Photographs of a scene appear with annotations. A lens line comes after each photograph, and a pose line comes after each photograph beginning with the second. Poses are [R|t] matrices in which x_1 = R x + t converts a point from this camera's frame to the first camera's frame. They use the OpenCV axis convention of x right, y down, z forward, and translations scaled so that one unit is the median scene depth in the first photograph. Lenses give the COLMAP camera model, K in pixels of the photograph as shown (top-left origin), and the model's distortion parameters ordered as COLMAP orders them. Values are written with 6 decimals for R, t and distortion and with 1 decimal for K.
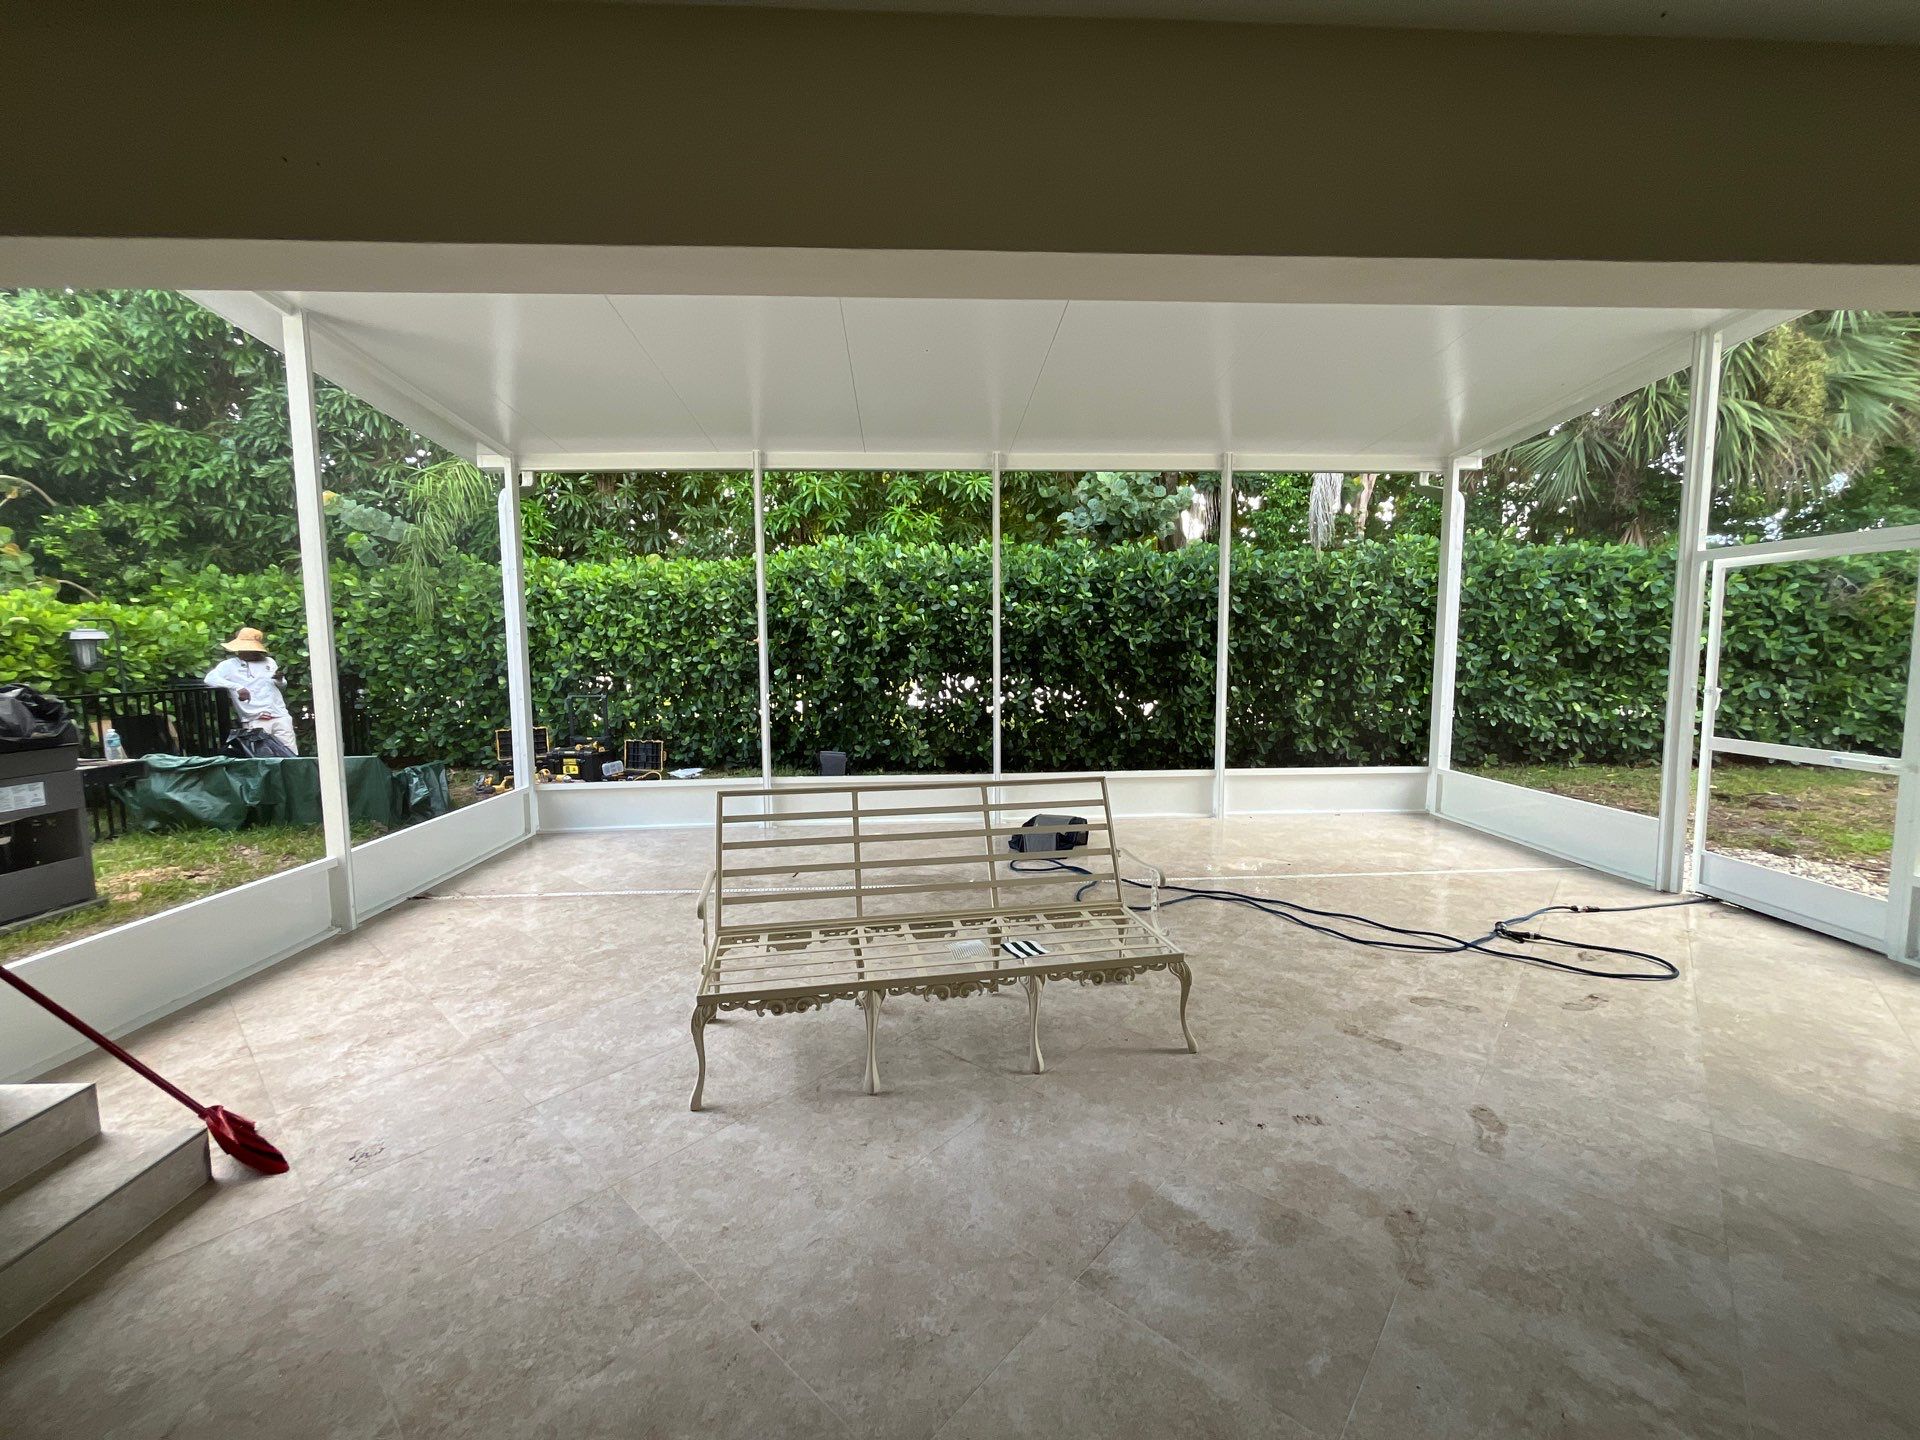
lens RADIAL K [[772.2, 0, 956.1], [0, 772.2, 716.2], [0, 0, 1]] dist [-0.004657, 0.000410]
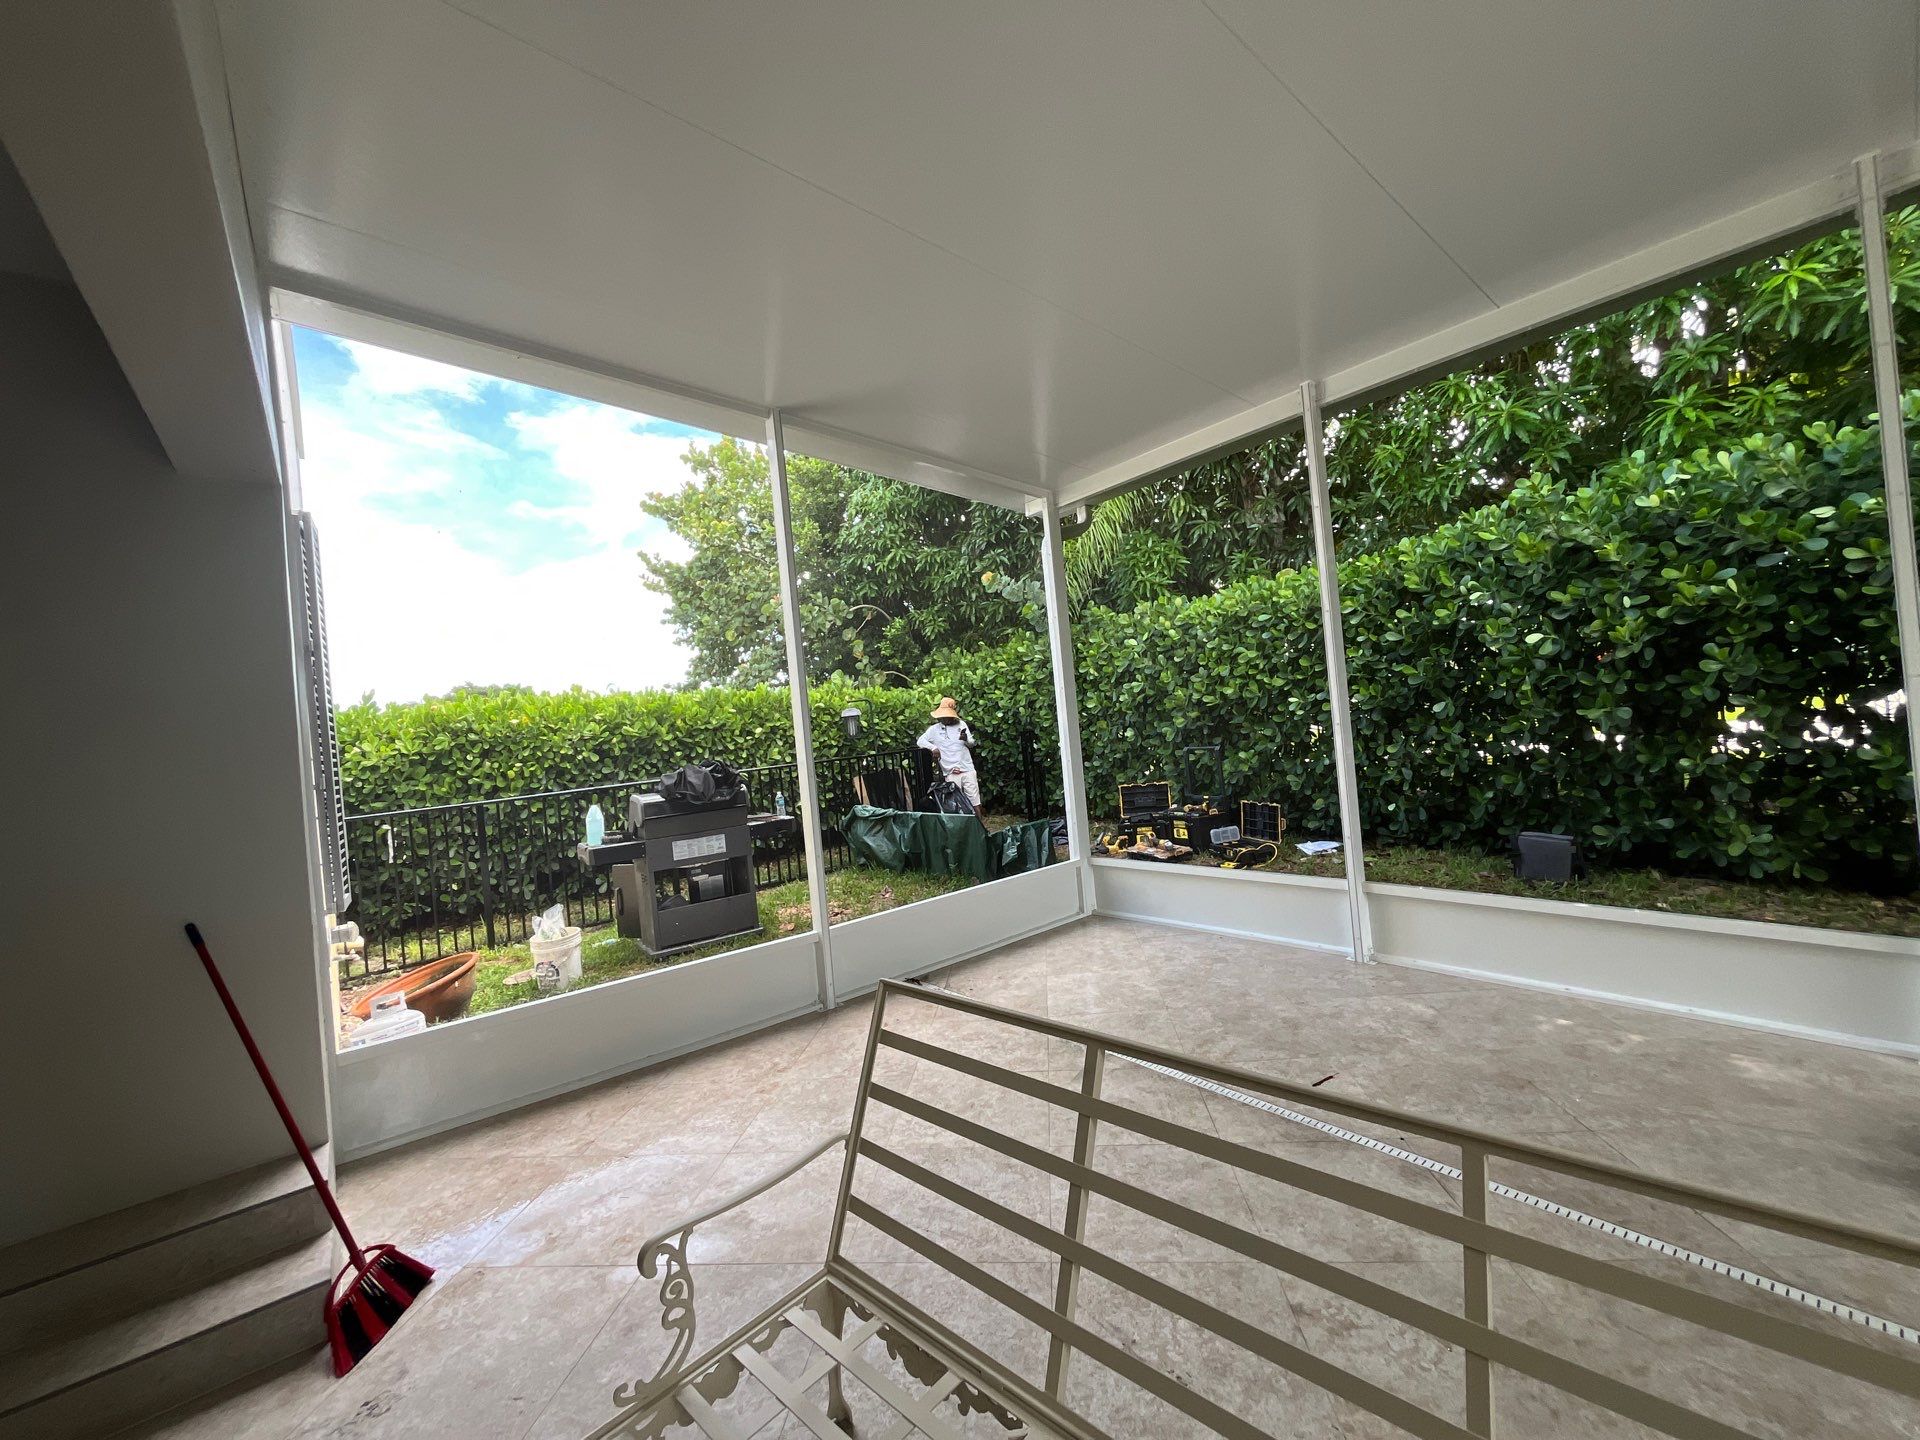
lens RADIAL K [[772.2, 0, 956.9], [0, 772.2, 716.3], [0, 0, 1]] dist [-0.004657, 0.000410]
pose [[0.579066, -0.048326, -0.813847, 0.069760], [0.015129, 0.998707, -0.048538, -0.024364], [0.815140, 0.015794, 0.579049, 0.289102]]
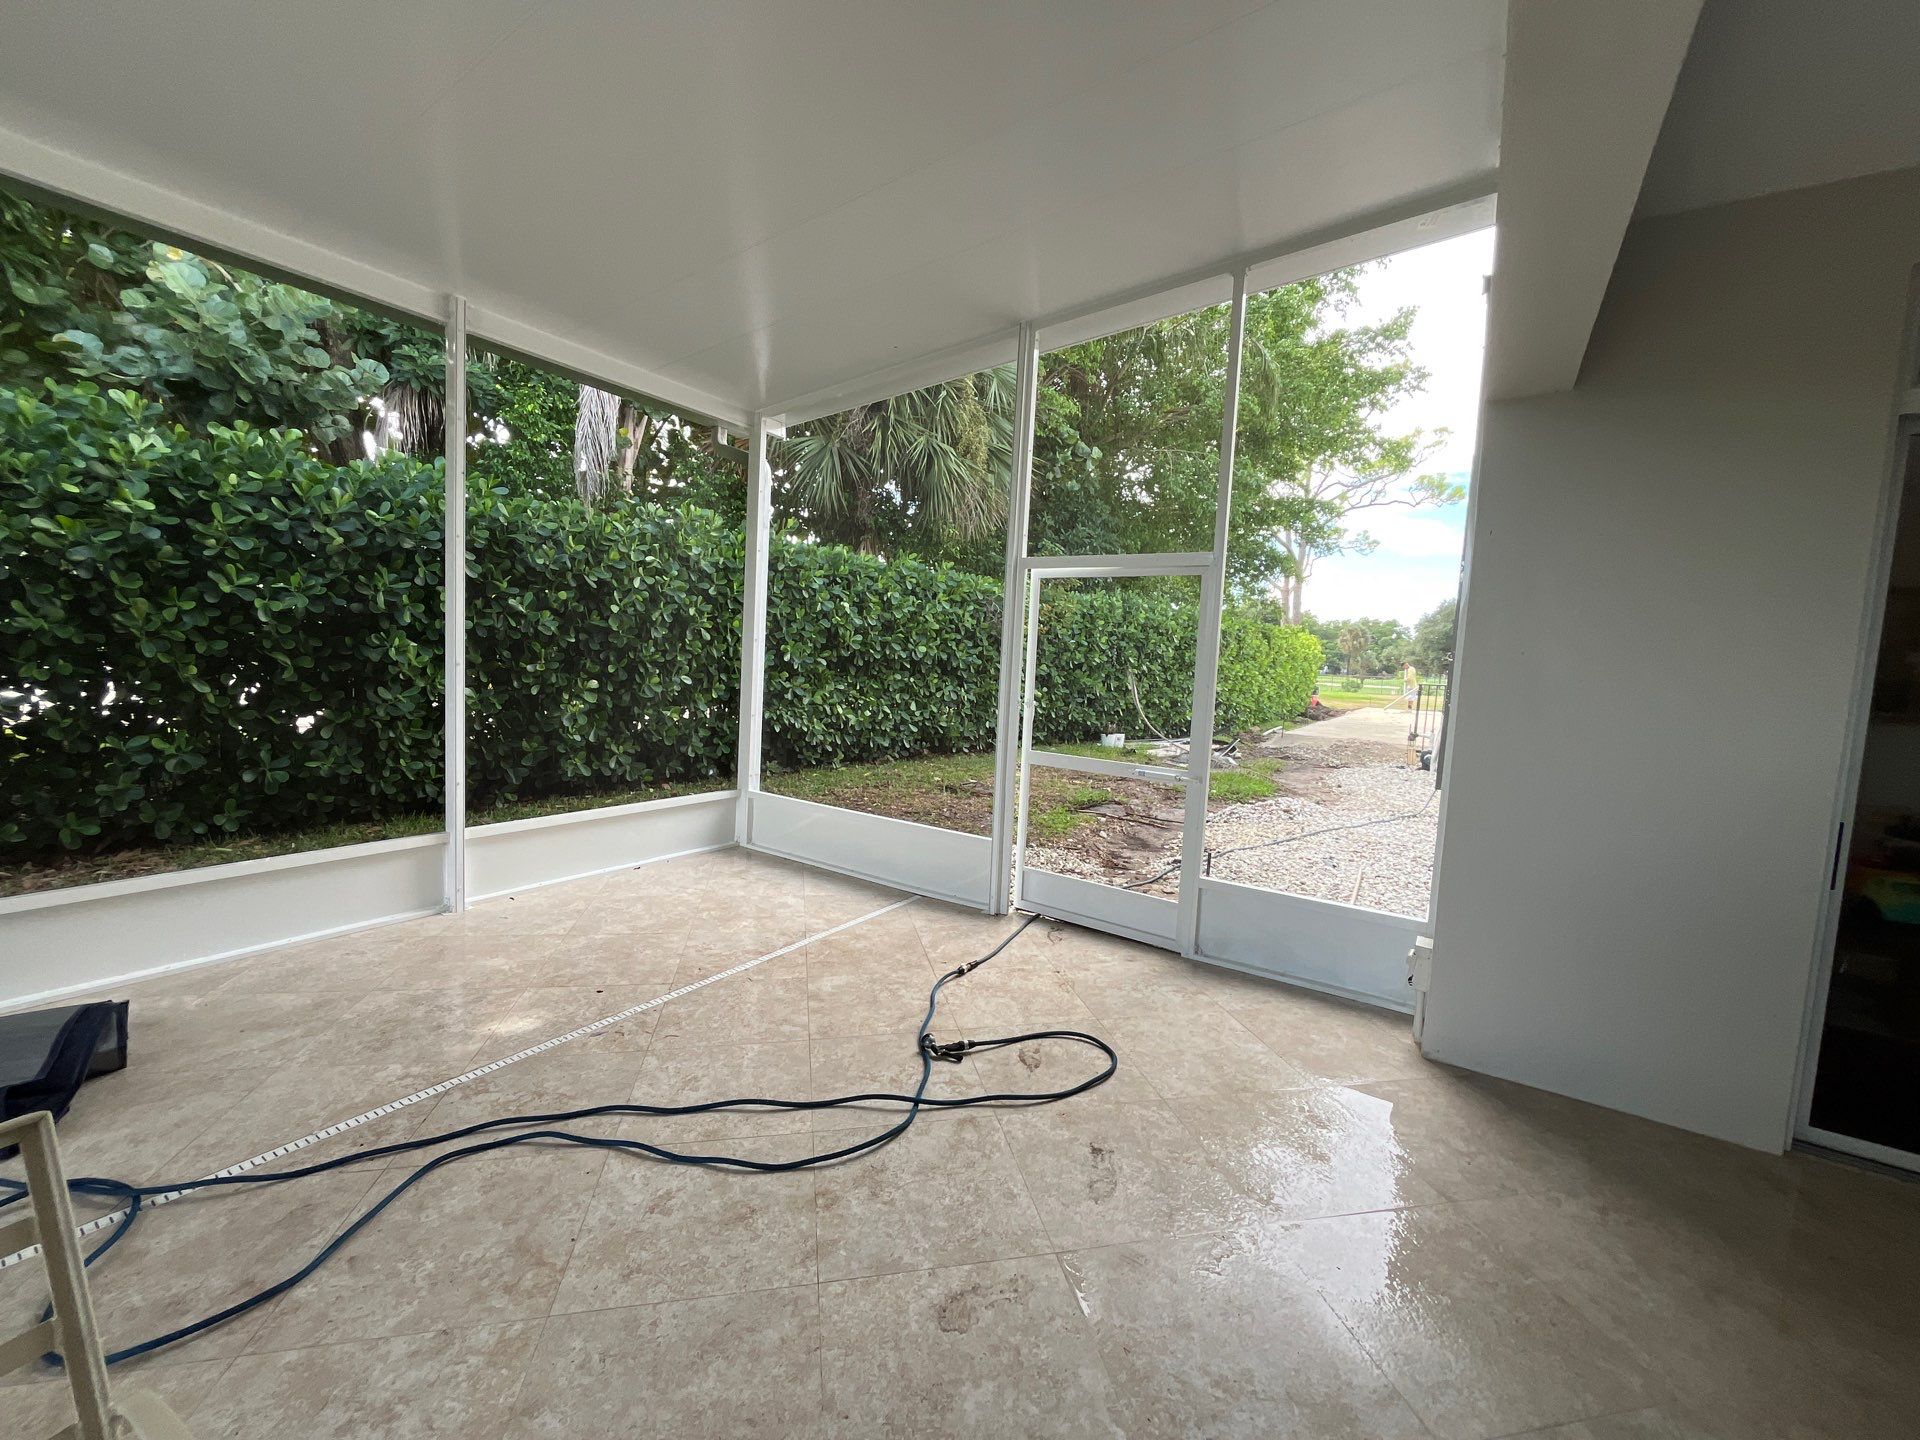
lens RADIAL K [[772.2, 0, 957.0], [0, 772.2, 715.6], [0, 0, 1]] dist [-0.004657, 0.000410]
pose [[0.590302, -0.026115, 0.806760, 0.074679], [0.016880, 0.999657, 0.020008, -0.021317], [-0.807006, 0.001808, 0.590541, 0.272290]]
